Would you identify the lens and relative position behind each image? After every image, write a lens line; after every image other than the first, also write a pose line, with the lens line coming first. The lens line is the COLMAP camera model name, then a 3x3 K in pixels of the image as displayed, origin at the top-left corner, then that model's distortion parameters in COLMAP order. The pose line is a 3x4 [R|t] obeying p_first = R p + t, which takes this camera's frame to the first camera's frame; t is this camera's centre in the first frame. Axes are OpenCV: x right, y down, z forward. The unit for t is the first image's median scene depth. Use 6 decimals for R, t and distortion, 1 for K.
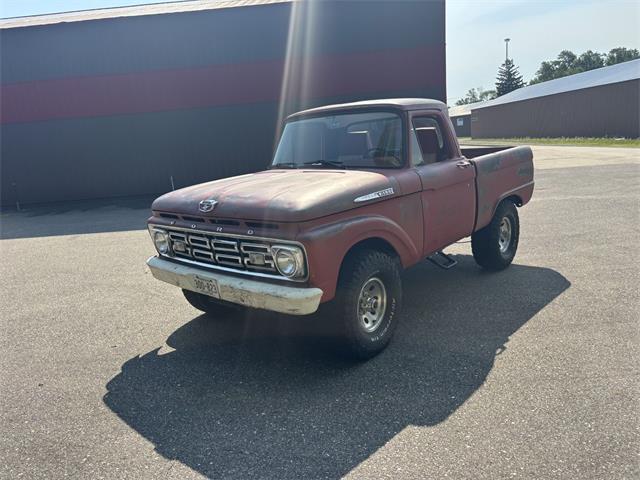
lens RADIAL K [[490.1, 0, 323.7], [0, 490.1, 235.6], [0, 0, 1]] dist [0.039977, -0.042001]
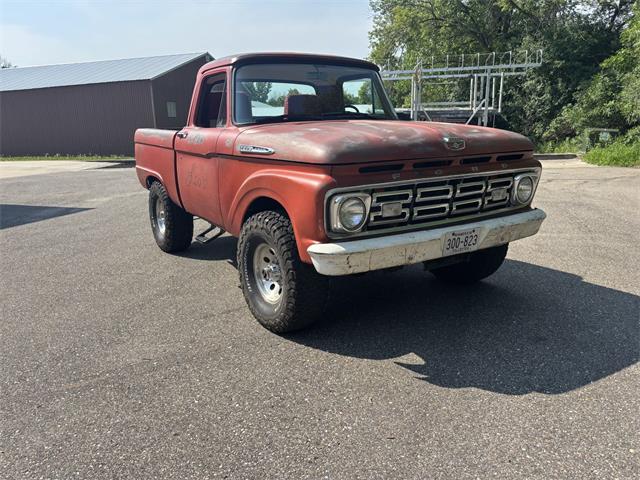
lens RADIAL K [[490.1, 0, 318.1], [0, 490.1, 243.6], [0, 0, 1]] dist [0.039977, -0.042001]
pose [[0.274814, -0.162236, 0.947711, -1.076363], [0.195528, 0.974496, 0.110123, -0.032342], [-0.941406, 0.155041, 0.299527, 0.965336]]
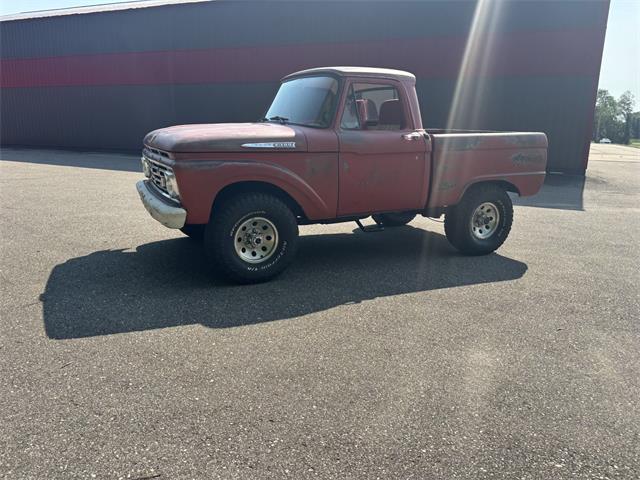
lens RADIAL K [[490.1, 0, 314.1], [0, 490.1, 235.8], [0, 0, 1]] dist [0.039977, -0.042001]
pose [[0.914927, 0.183109, -0.359694, 0.627091], [-0.170644, 0.983092, 0.066406, 0.030305], [0.365772, 0.000623, 0.930704, -0.023361]]
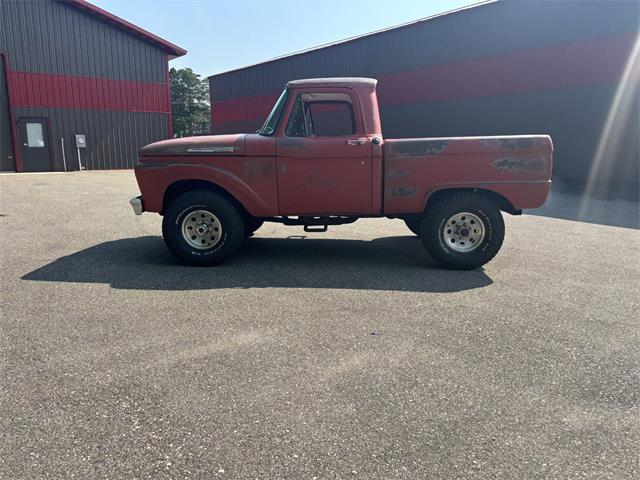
lens RADIAL K [[519.5, 0, 321.1], [0, 519.5, 241.2], [0, 0, 1]] dist [0.045598, -0.000805]
pose [[0.615052, 0.227816, -0.754858, 1.391471], [-0.204038, 0.970727, 0.126717, -0.079558], [0.761630, 0.076082, 0.643531, 0.316289]]
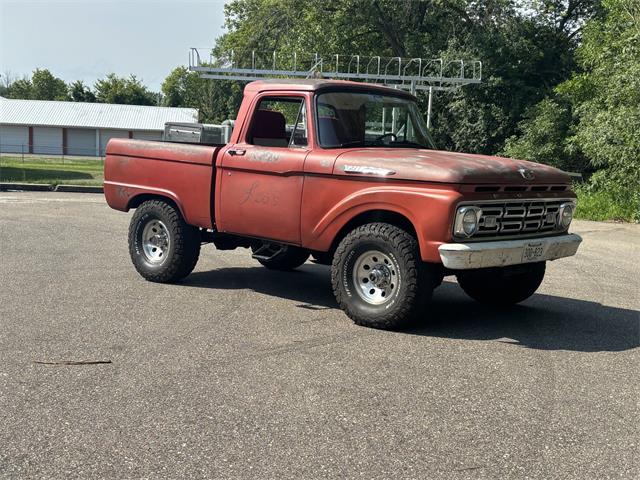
lens RADIAL K [[881.0, 0, 319.2], [0, 881.0, 242.8], [0, 0, 1]] dist [0.099097, 0.000000]
pose [[-0.003054, -0.037450, 0.999294, -2.062855], [0.156412, 0.986981, 0.037467, -0.055561], [-0.987687, 0.156416, 0.002844, 1.412785]]
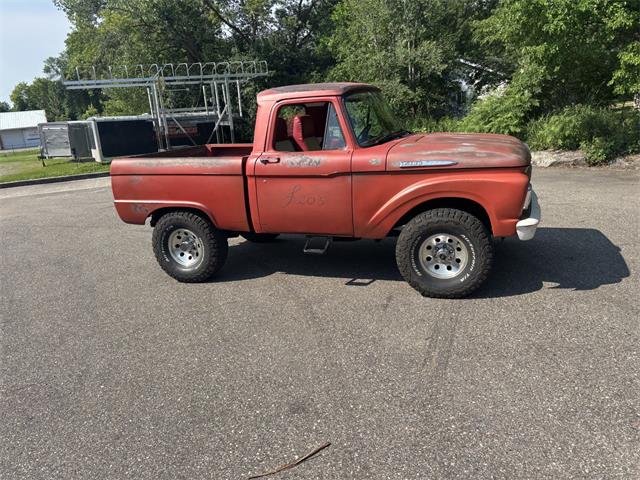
lens RADIAL K [[490.1, 0, 322.8], [0, 490.1, 241.8], [0, 0, 1]] dist [0.039977, -0.042001]
pose [[-0.364306, -0.146620, 0.919665, -1.229388], [0.282814, 0.923473, 0.259258, -0.308364], [-0.887298, 0.354543, -0.294960, 1.890859]]
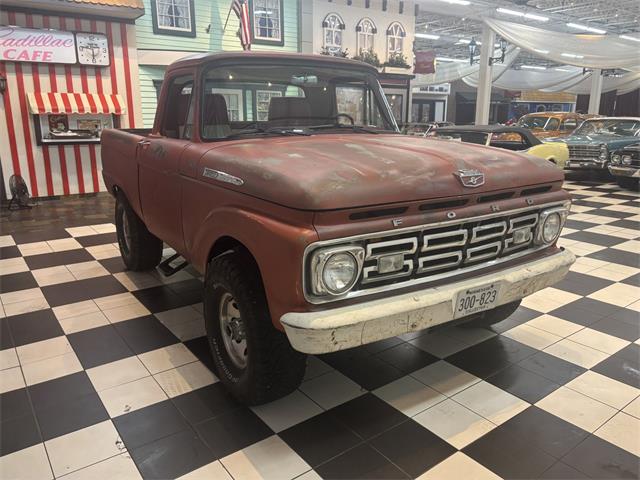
lens RADIAL K [[490.1, 0, 320.4], [0, 490.1, 236.5], [0, 0, 1]] dist [0.039977, -0.042001]
pose [[0.262892, -0.169238, 0.949866, -0.896921], [0.176194, 0.976362, 0.125194, -0.098863], [-0.948601, 0.134448, 0.286497, 0.984046]]
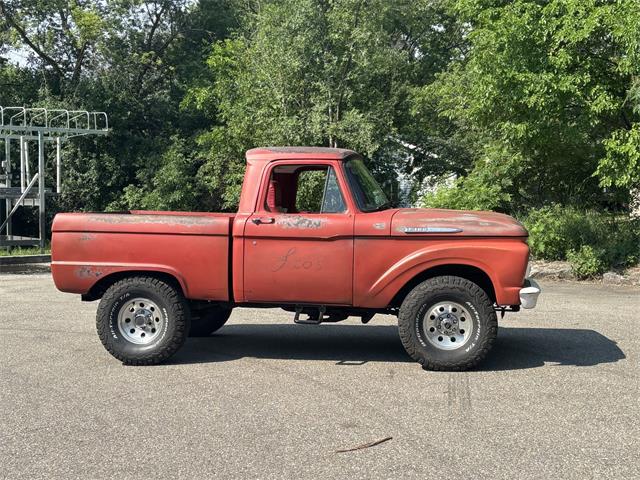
lens RADIAL K [[881.0, 0, 318.4], [0, 881.0, 240.3], [0, 0, 1]] dist [0.099097, 0.000000]
pose [[-0.549273, 0.035227, 0.834900, -1.789463], [0.210614, 0.972693, 0.097520, -0.343214], [-0.808666, 0.229407, -0.541694, 2.583758]]
